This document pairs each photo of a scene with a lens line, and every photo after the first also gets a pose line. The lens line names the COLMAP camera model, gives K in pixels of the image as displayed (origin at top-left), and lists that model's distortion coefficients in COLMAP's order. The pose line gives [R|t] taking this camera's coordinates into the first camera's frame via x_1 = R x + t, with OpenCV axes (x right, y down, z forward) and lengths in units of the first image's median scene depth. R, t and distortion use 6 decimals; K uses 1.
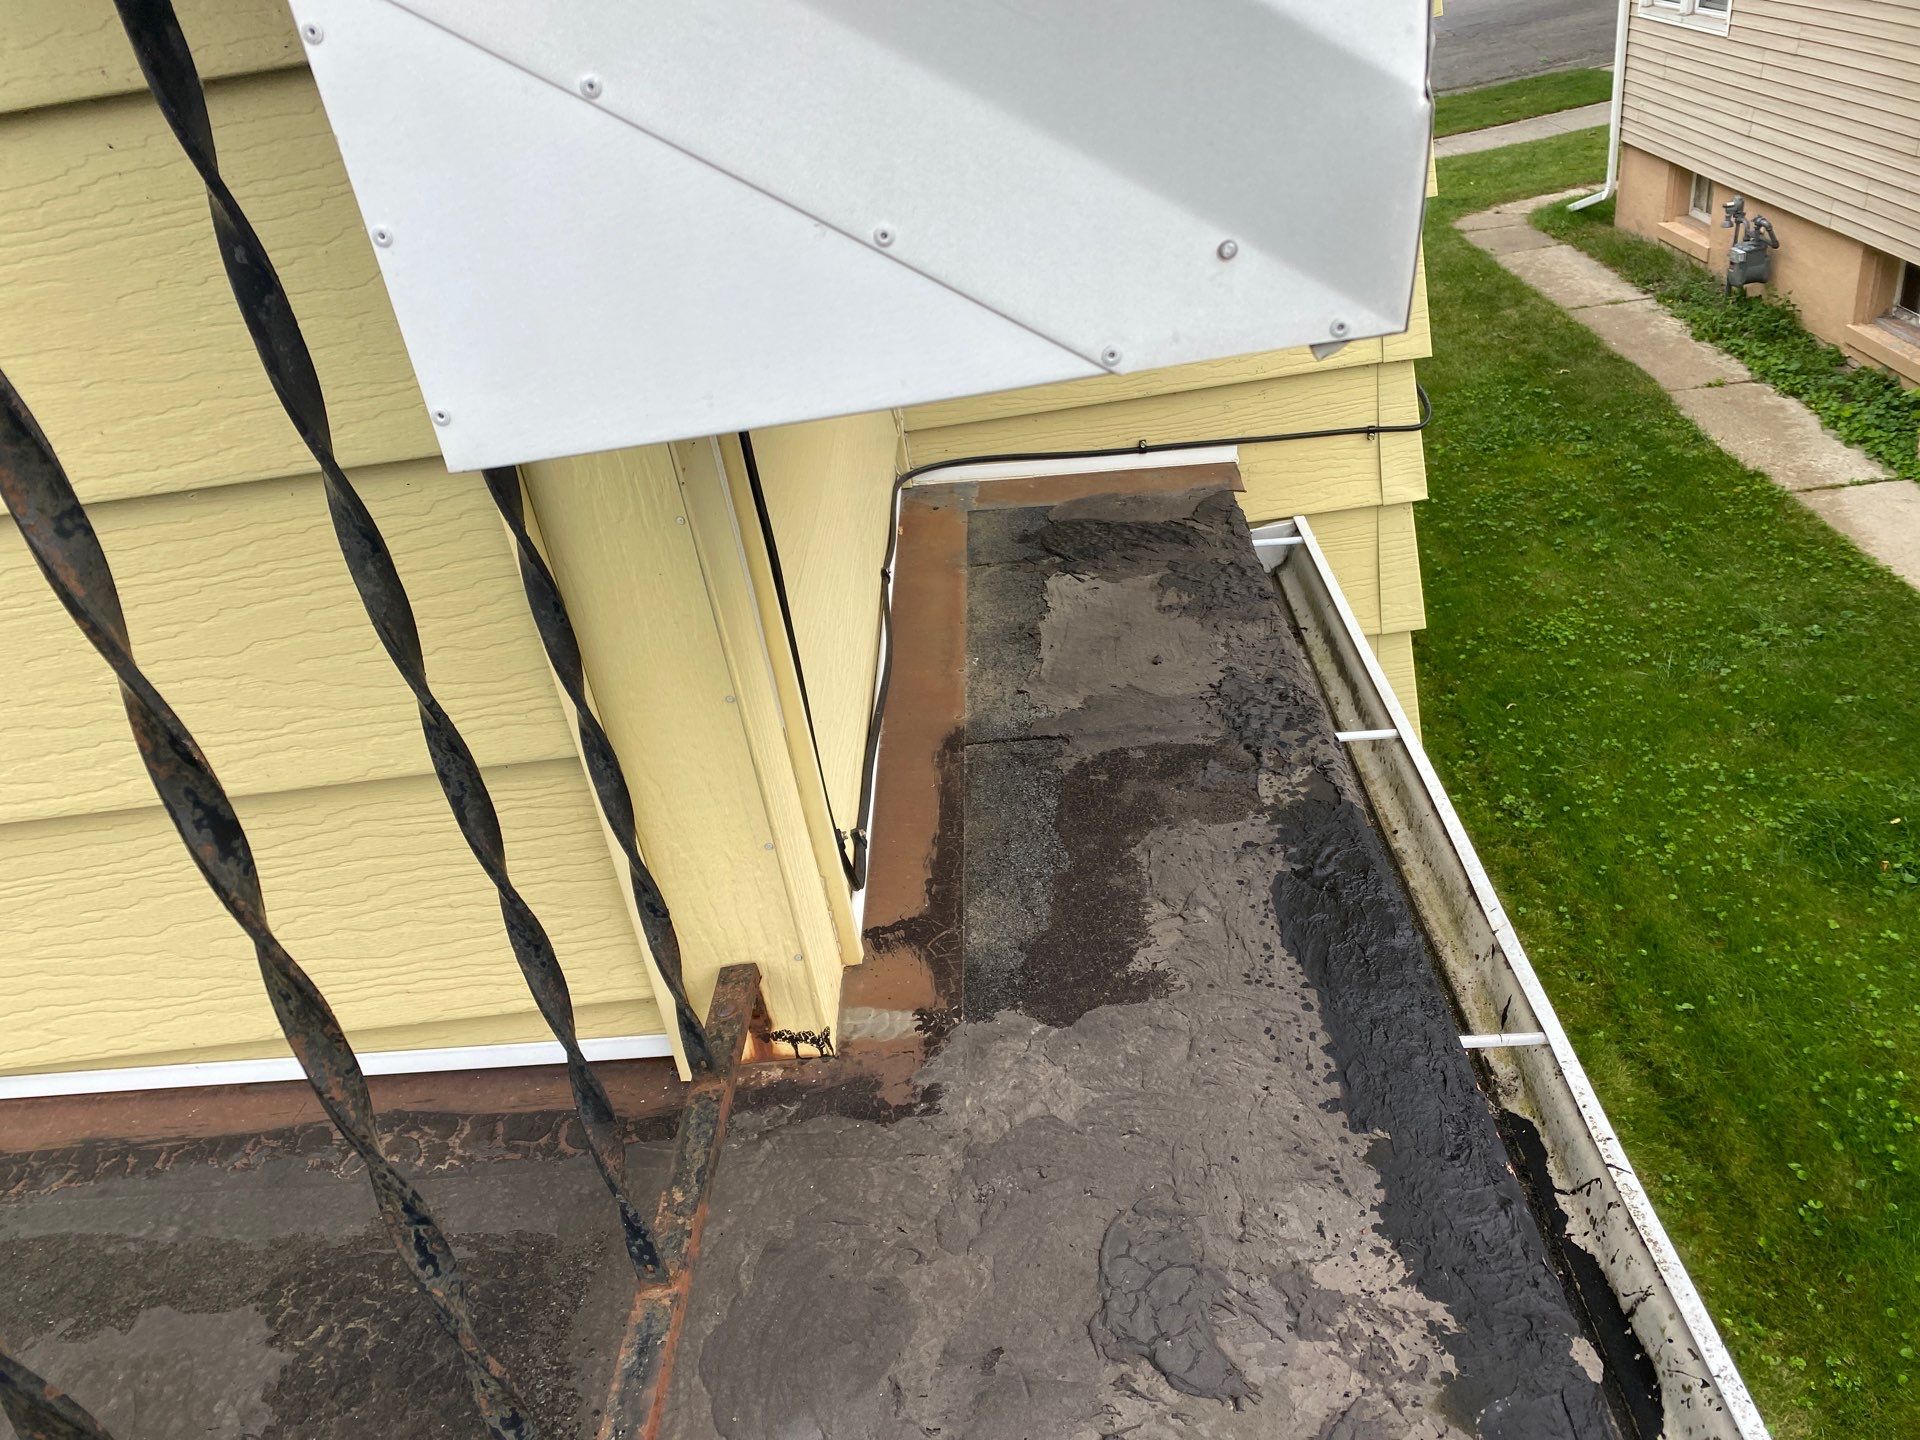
lens RADIAL K [[1453.9, 0, 971.4], [0, 1453.9, 711.1], [0, 0, 1]] dist [0.069108, -0.091303]
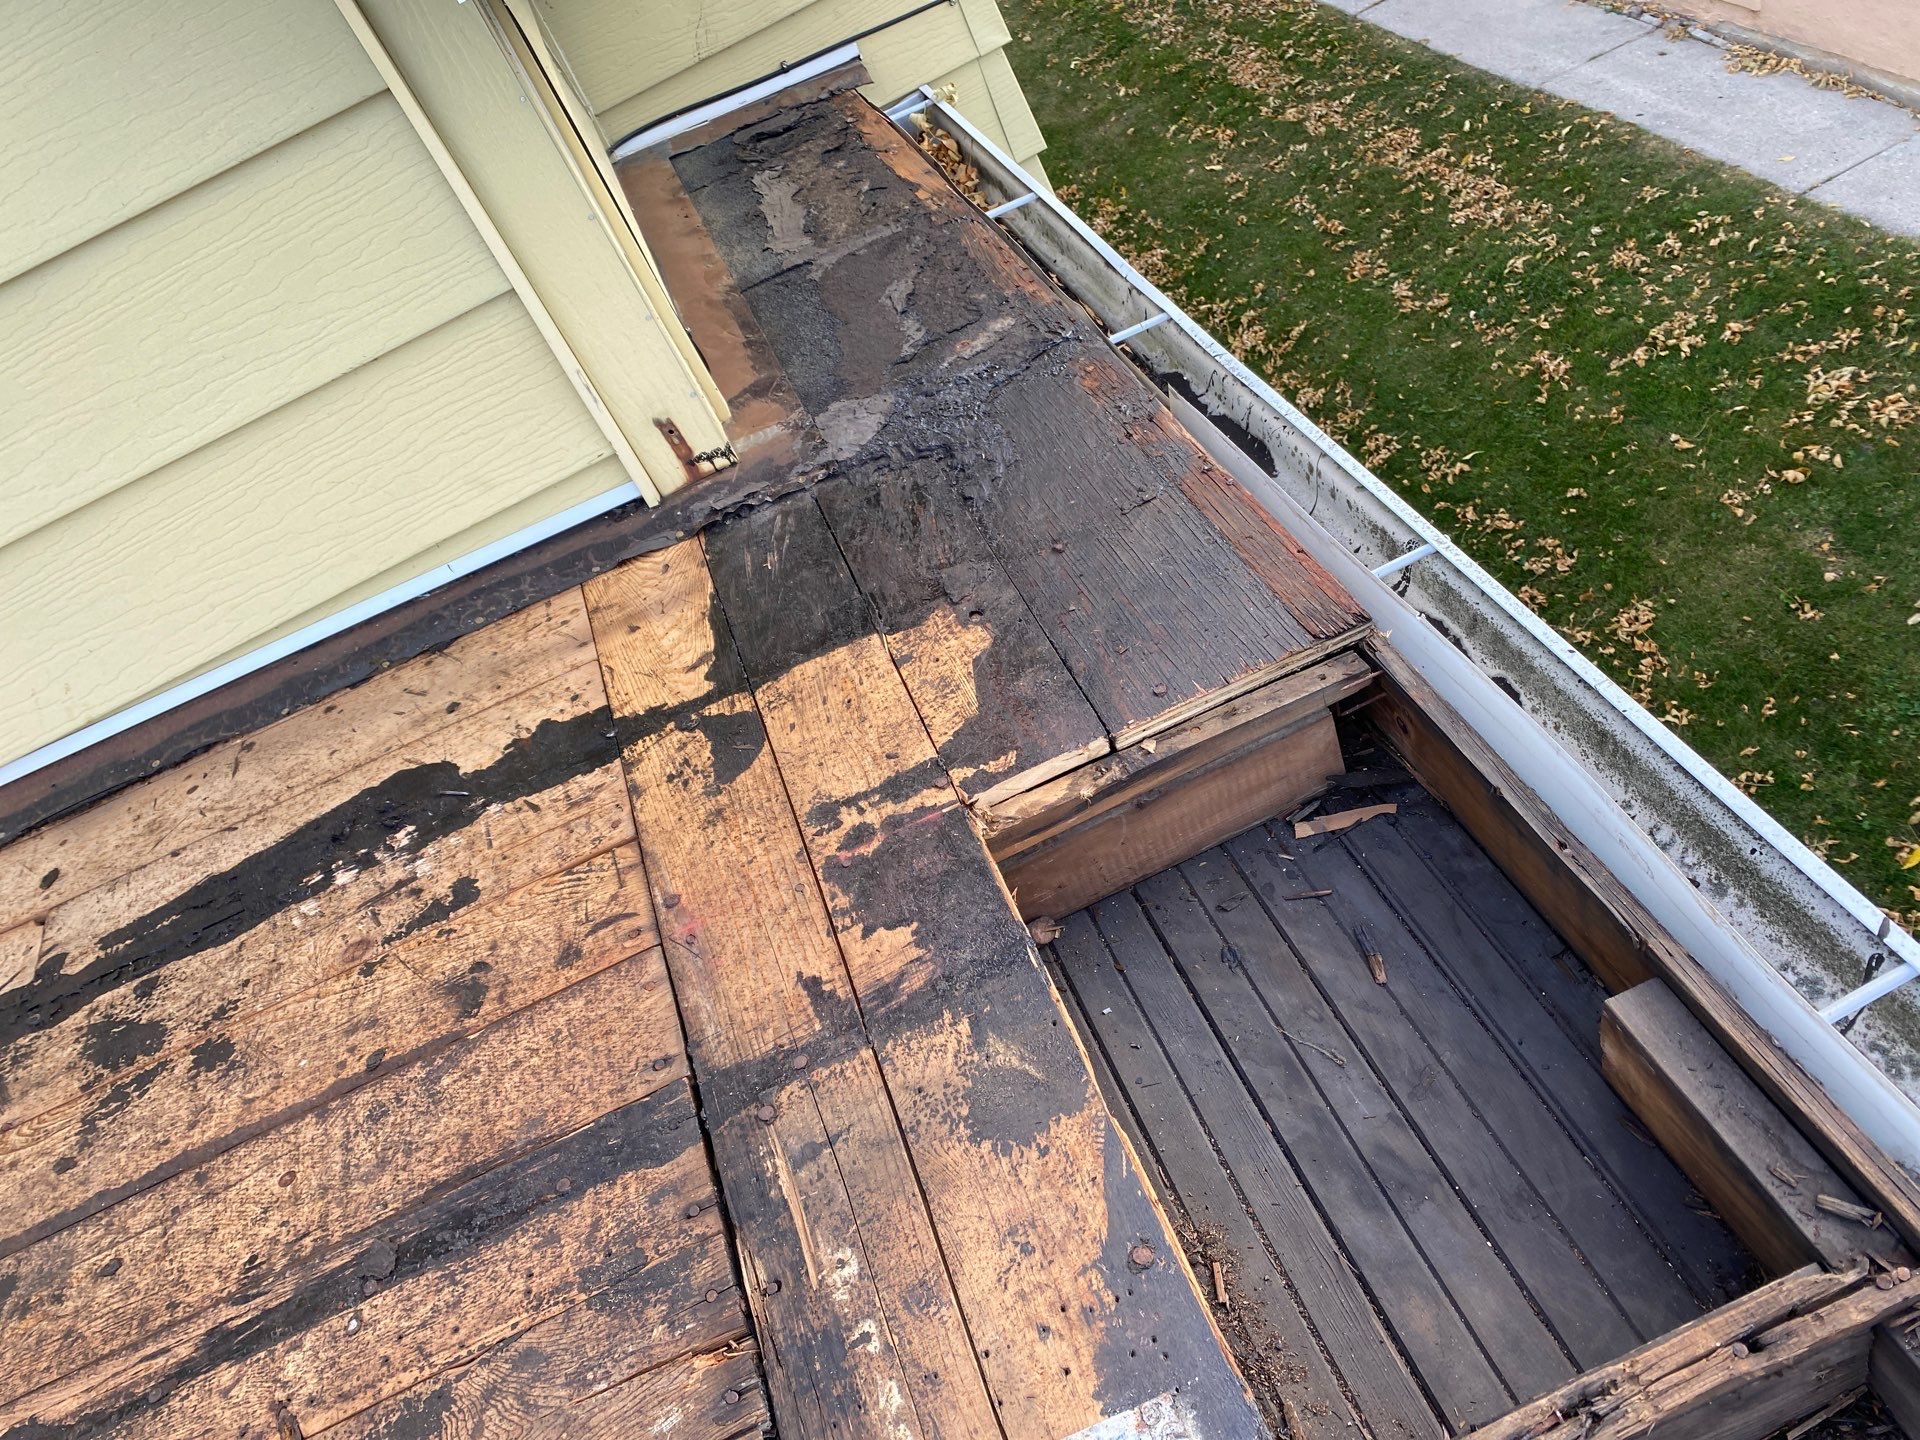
lens RADIAL K [[1453.9, 0, 971.4], [0, 1453.9, 711.1], [0, 0, 1]] dist [0.069108, -0.091303]
pose [[0.925693, -0.361810, 0.110387, -0.103763], [0.340076, 0.923783, 0.175994, 0.230188], [-0.165650, -0.125376, 0.978182, -0.453668]]
